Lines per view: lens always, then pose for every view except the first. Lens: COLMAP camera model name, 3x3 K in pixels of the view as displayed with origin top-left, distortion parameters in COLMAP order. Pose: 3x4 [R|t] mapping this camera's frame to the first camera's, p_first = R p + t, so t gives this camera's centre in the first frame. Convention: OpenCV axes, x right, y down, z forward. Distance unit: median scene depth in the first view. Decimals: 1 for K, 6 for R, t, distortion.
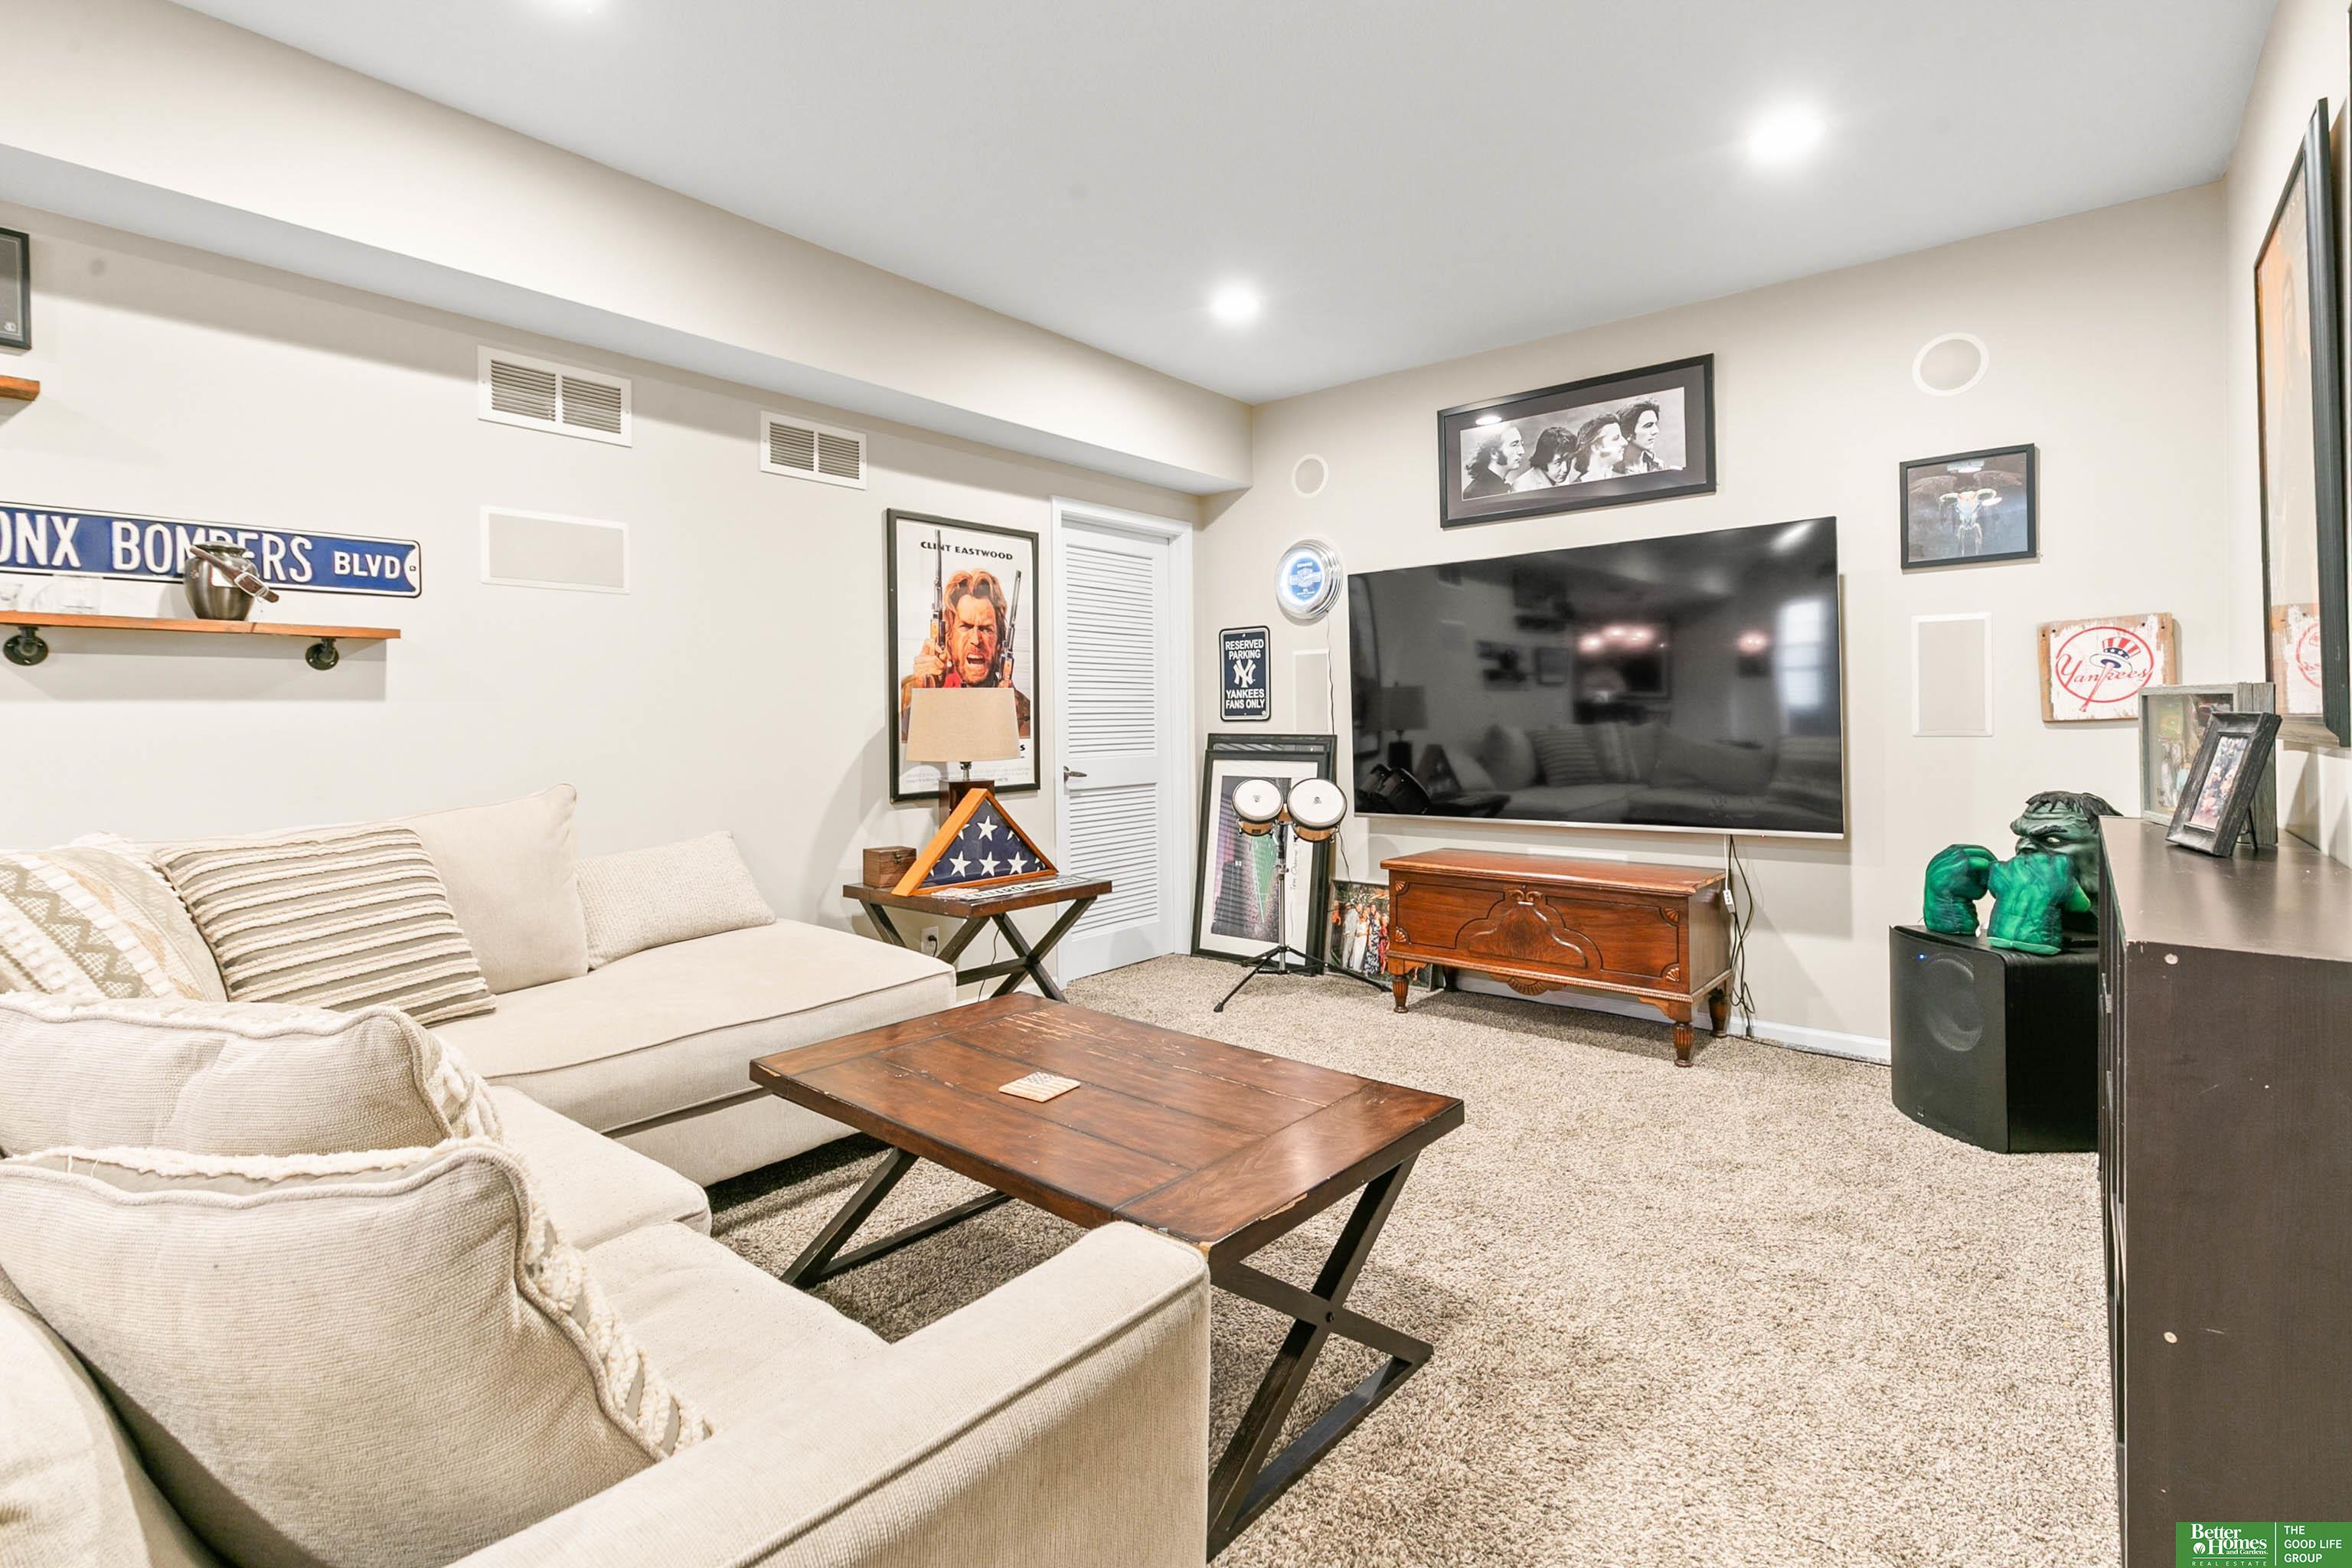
lens RADIAL K [[1066.4, 0, 1183.6], [0, 1066.4, 724.0], [0, 0, 1]] dist [-0.001561, 0.001027]
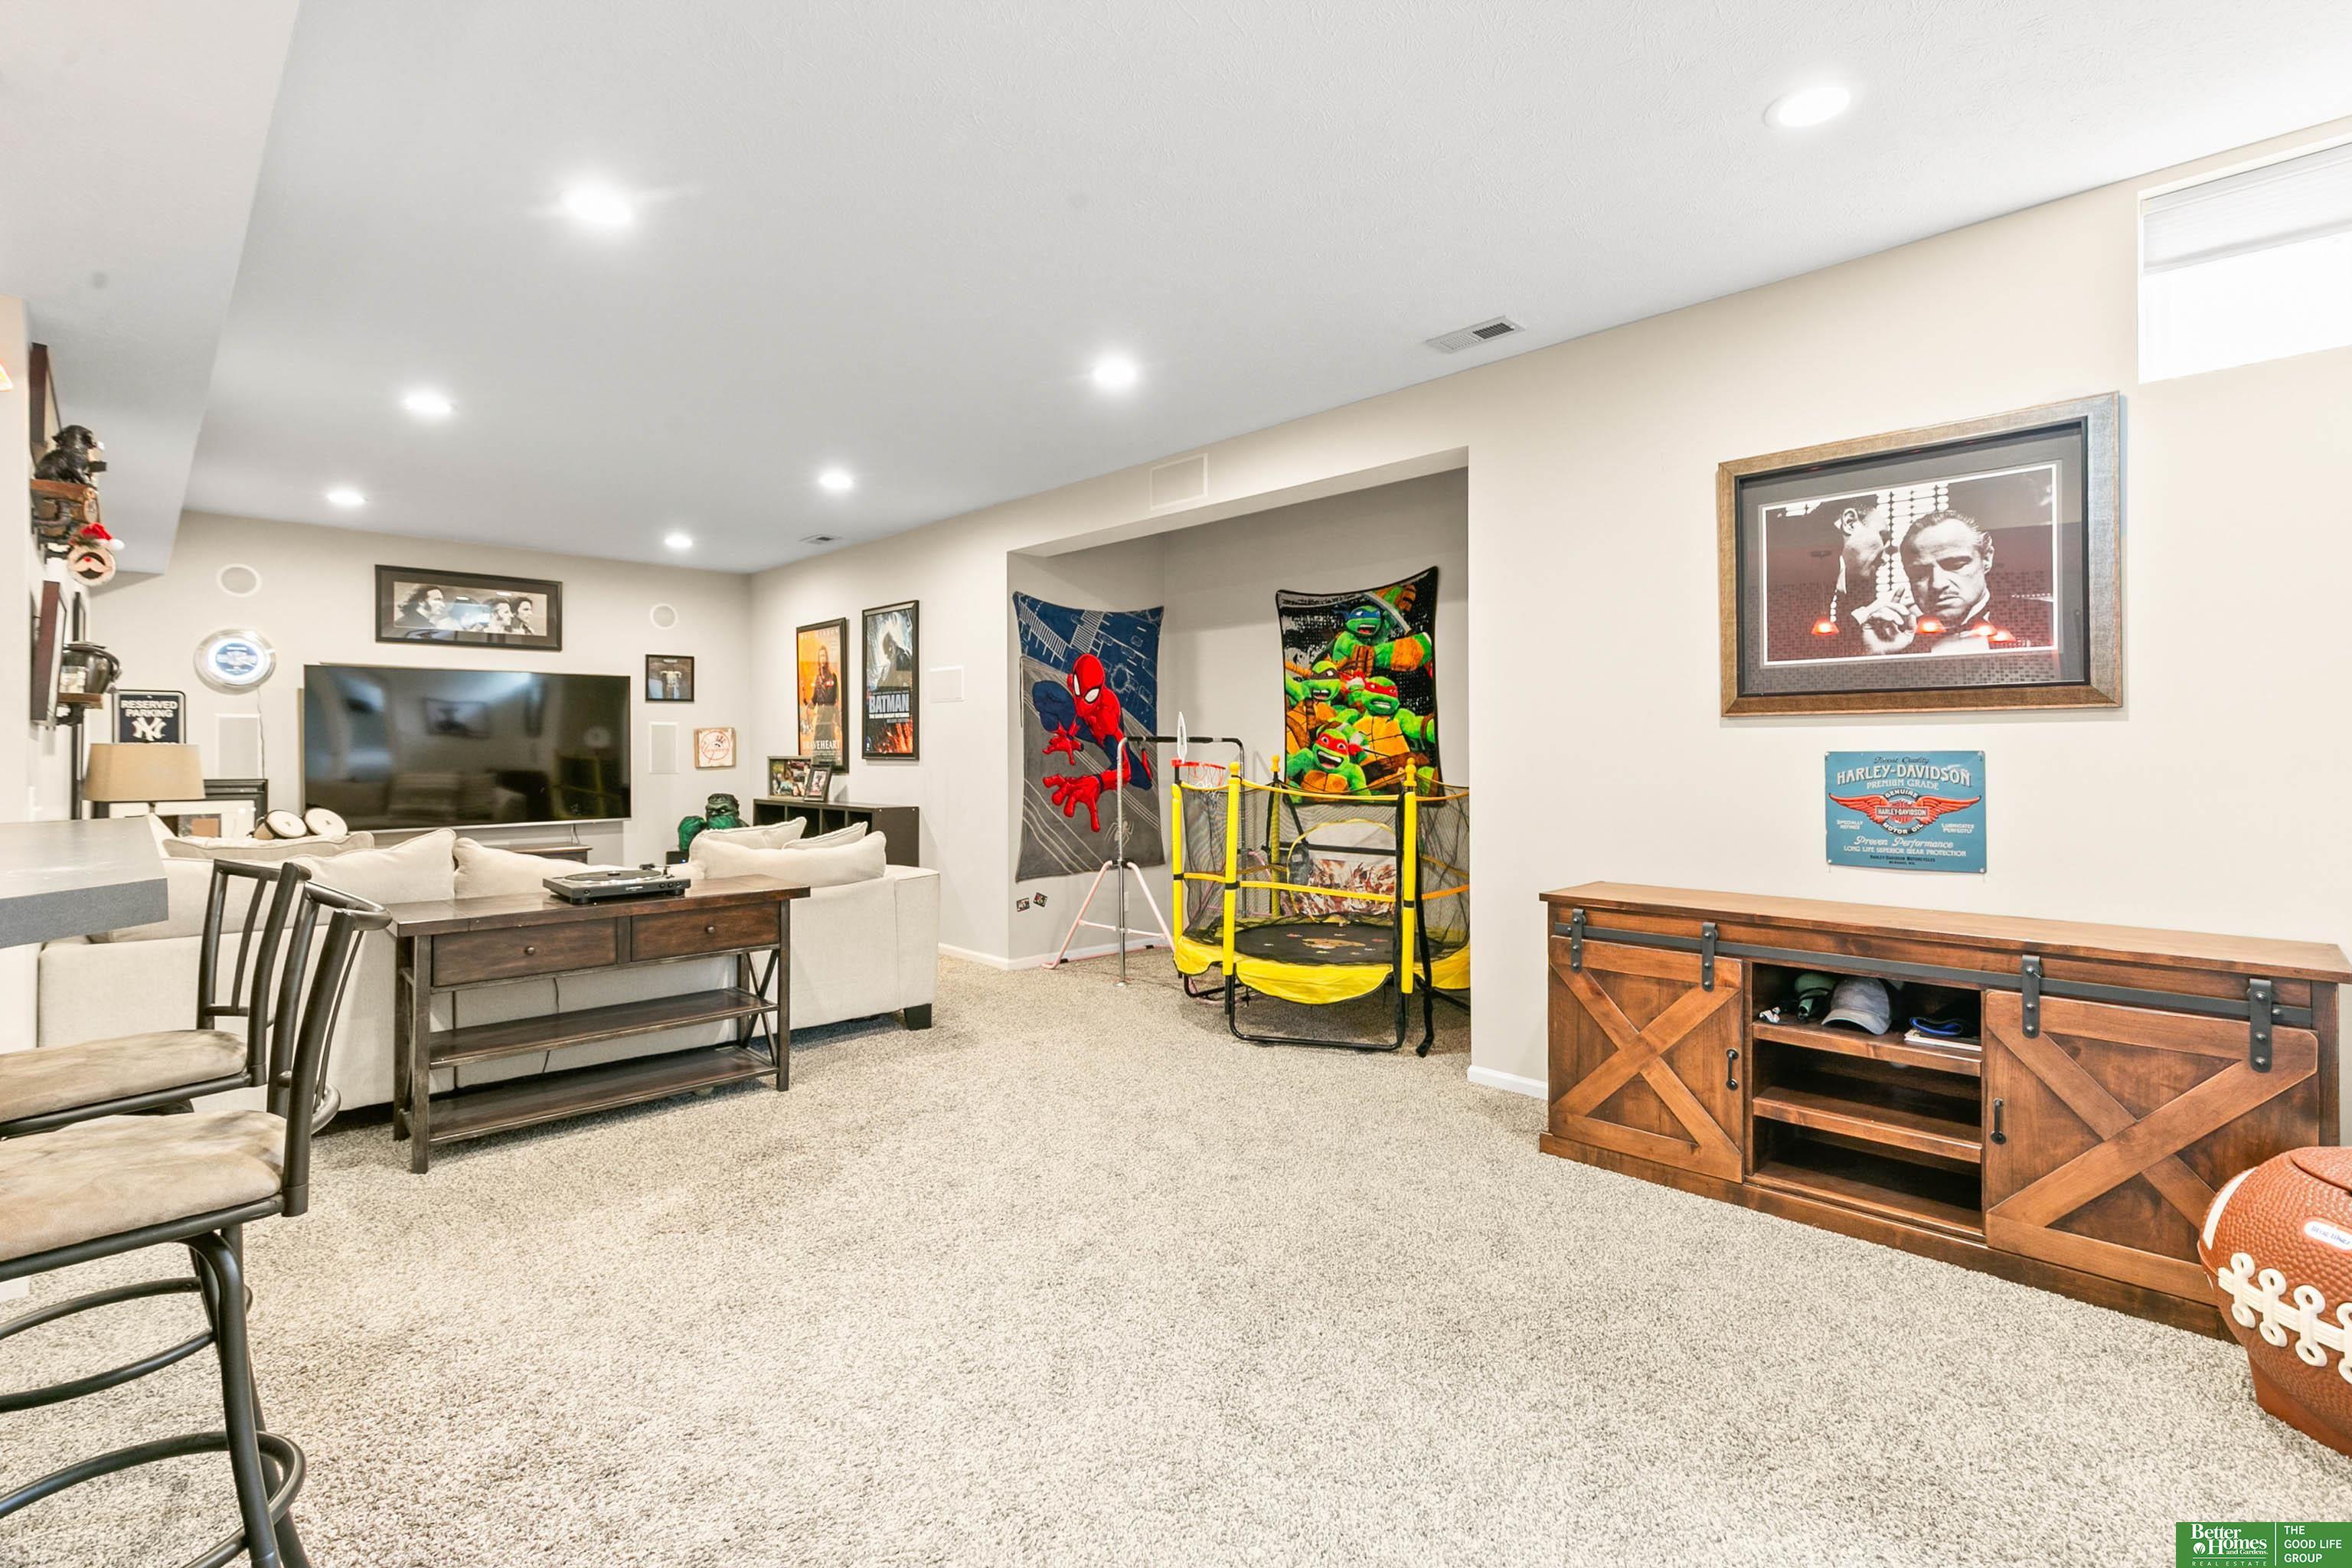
lens RADIAL K [[1066.4, 0, 1191.0], [0, 1066.4, 753.7], [0, 0, 1]] dist [-0.001561, 0.001027]
pose [[0.119886, -0.002398, 0.992785, -1.145178], [-0.005364, 0.999981, 0.003063, -0.034644], [-0.992773, -0.005693, 0.119871, -0.343807]]
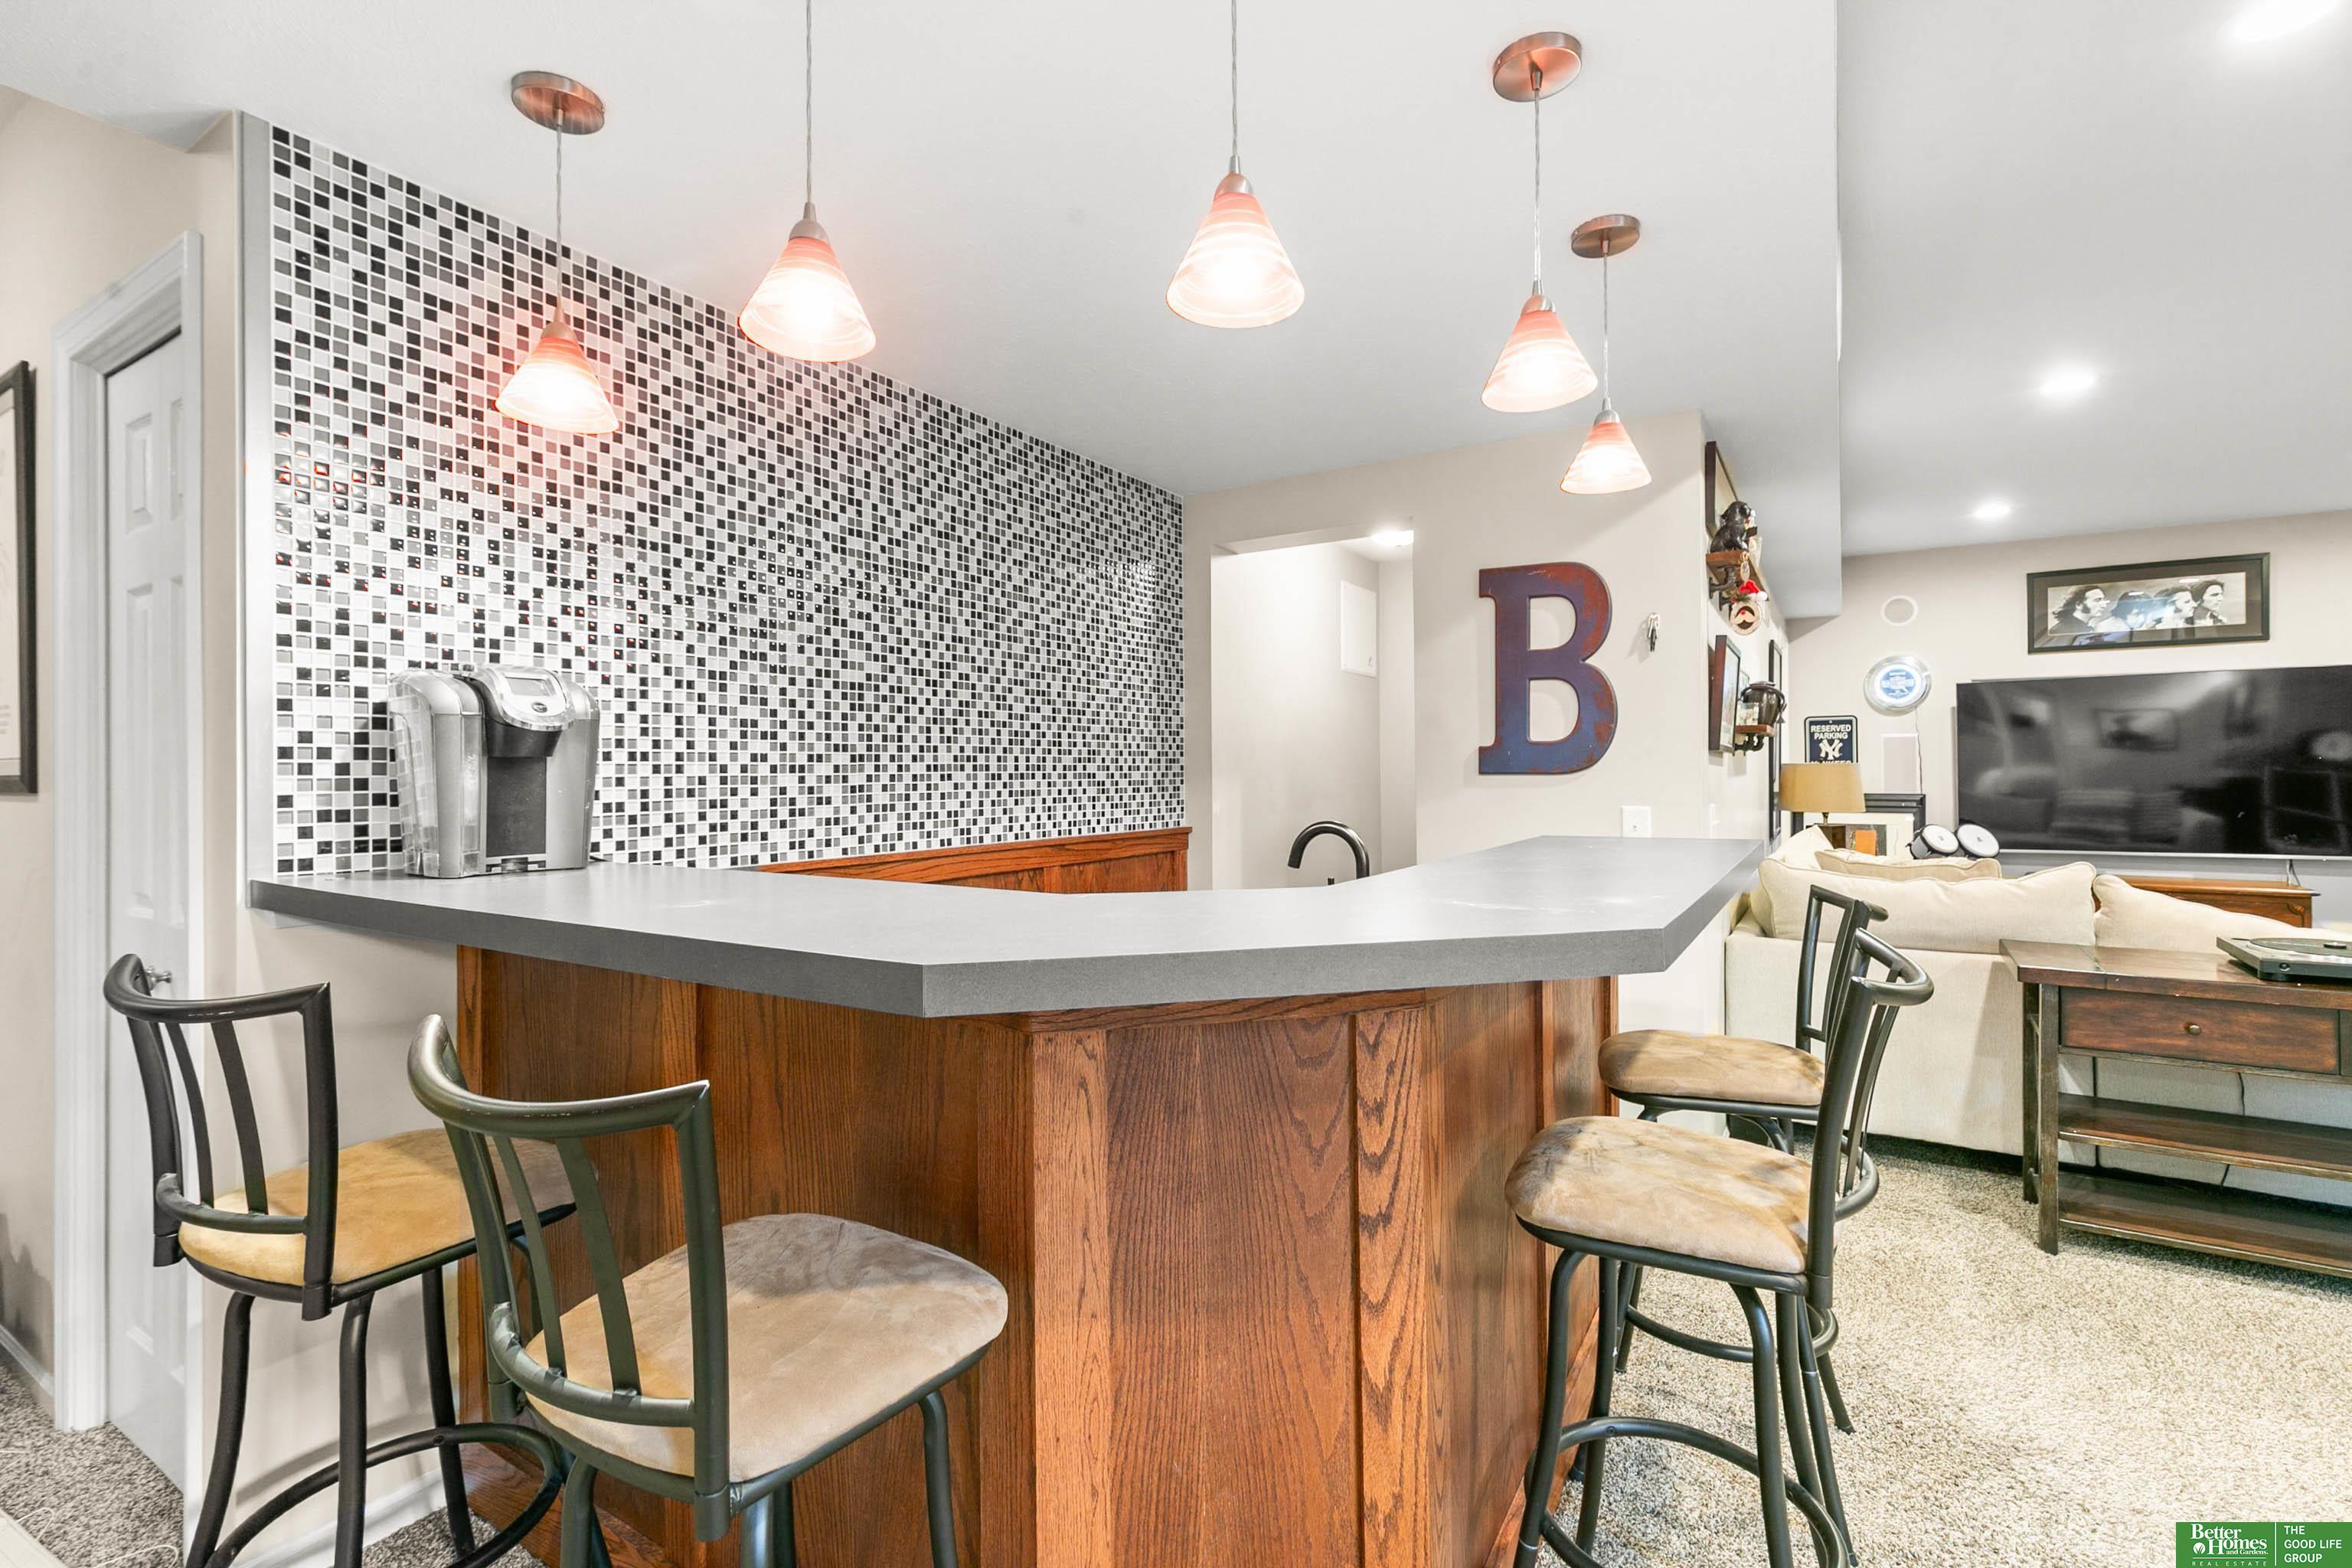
lens RADIAL K [[1066.4, 0, 1194.3], [0, 1066.4, 764.3], [0, 0, 1]] dist [-0.001561, 0.001027]
pose [[0.992946, -0.005251, 0.118450, -1.073741], [0.005029, 0.999985, 0.002175, -0.041385], [-0.118459, -0.001564, 0.992958, -0.311909]]
